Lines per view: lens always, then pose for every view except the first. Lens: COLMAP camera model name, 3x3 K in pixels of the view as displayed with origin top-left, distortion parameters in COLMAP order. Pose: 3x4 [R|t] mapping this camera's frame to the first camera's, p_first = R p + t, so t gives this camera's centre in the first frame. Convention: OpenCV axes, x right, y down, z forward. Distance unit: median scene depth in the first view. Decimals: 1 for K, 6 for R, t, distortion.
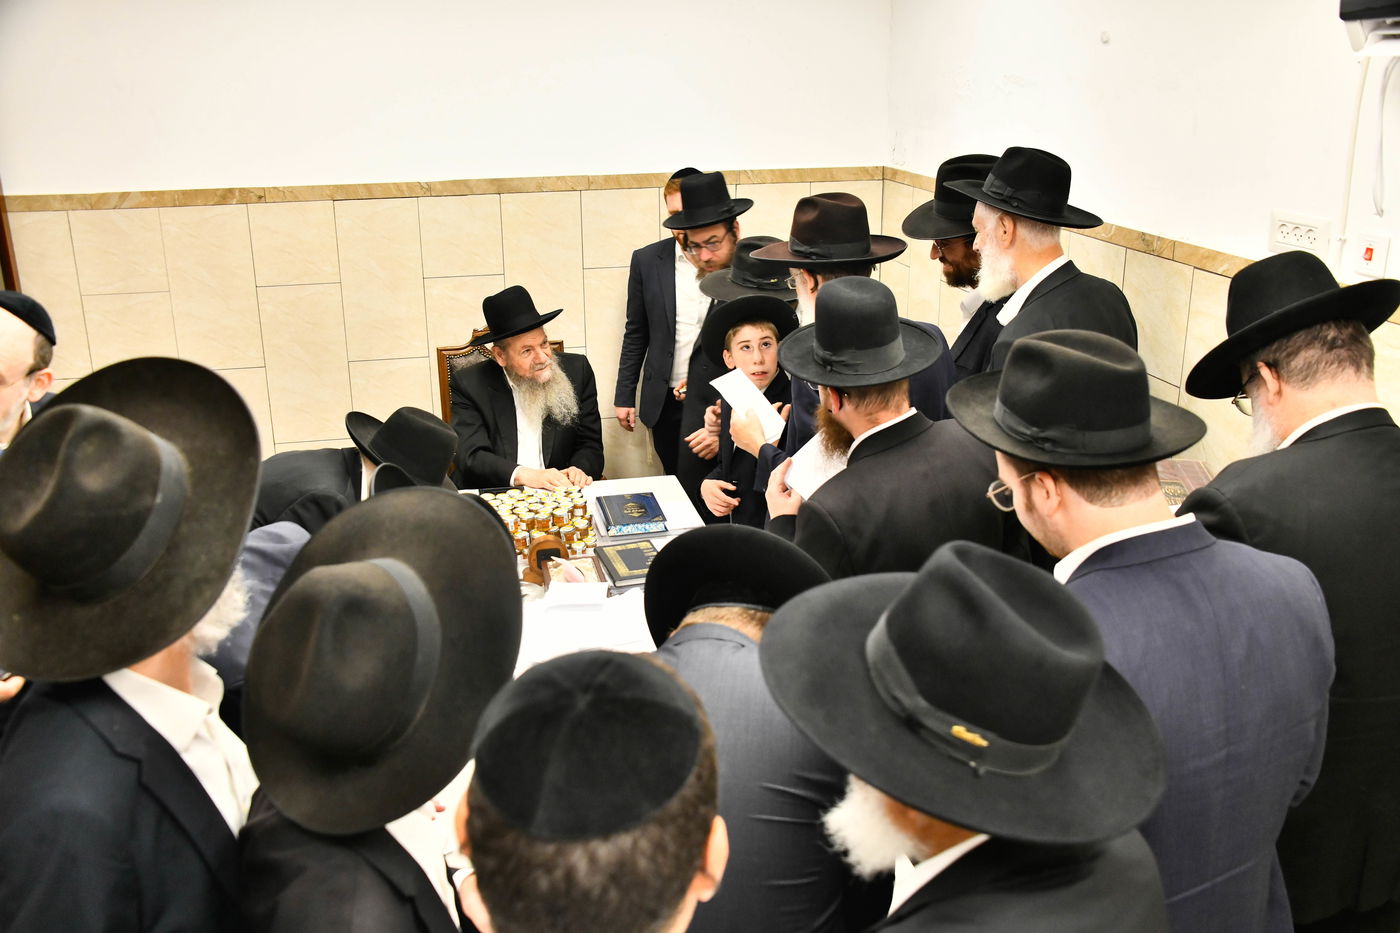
lens RADIAL K [[1269.2, 0, 697.6], [0, 1269.2, 481.4], [0, 0, 1]] dist [-0.074293, 0.105481]
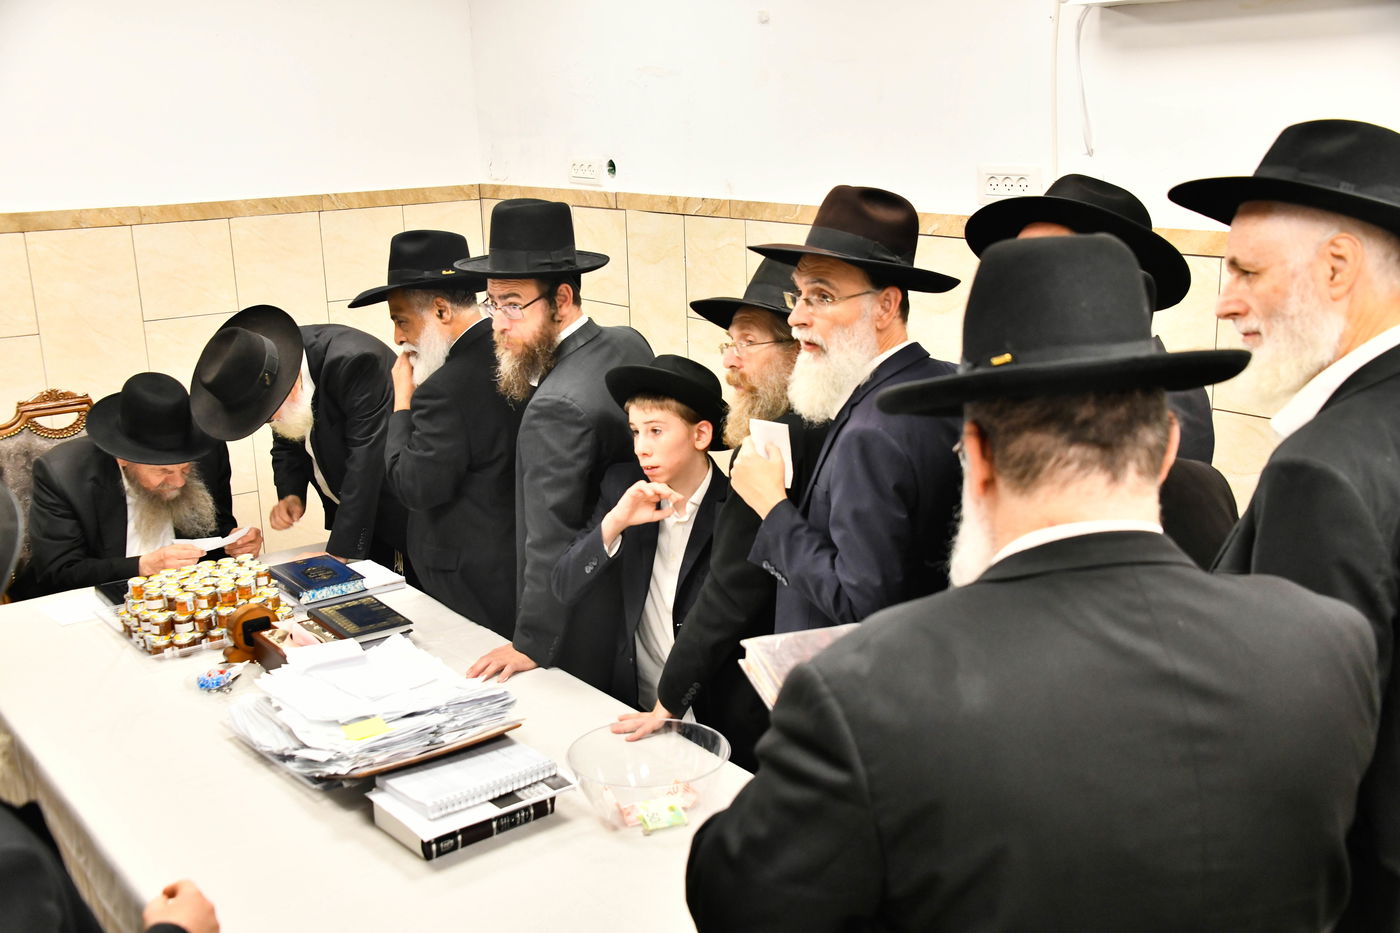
lens RADIAL K [[1543.2, 0, 687.9], [0, 1543.2, 469.9], [0, 0, 1]] dist [0.097773, 0.000000]
pose [[0.918381, -0.115697, 0.378405, -0.176419], [0.152563, 0.985894, -0.068831, 0.053499], [-0.365103, 0.120944, 0.923077, -0.045930]]
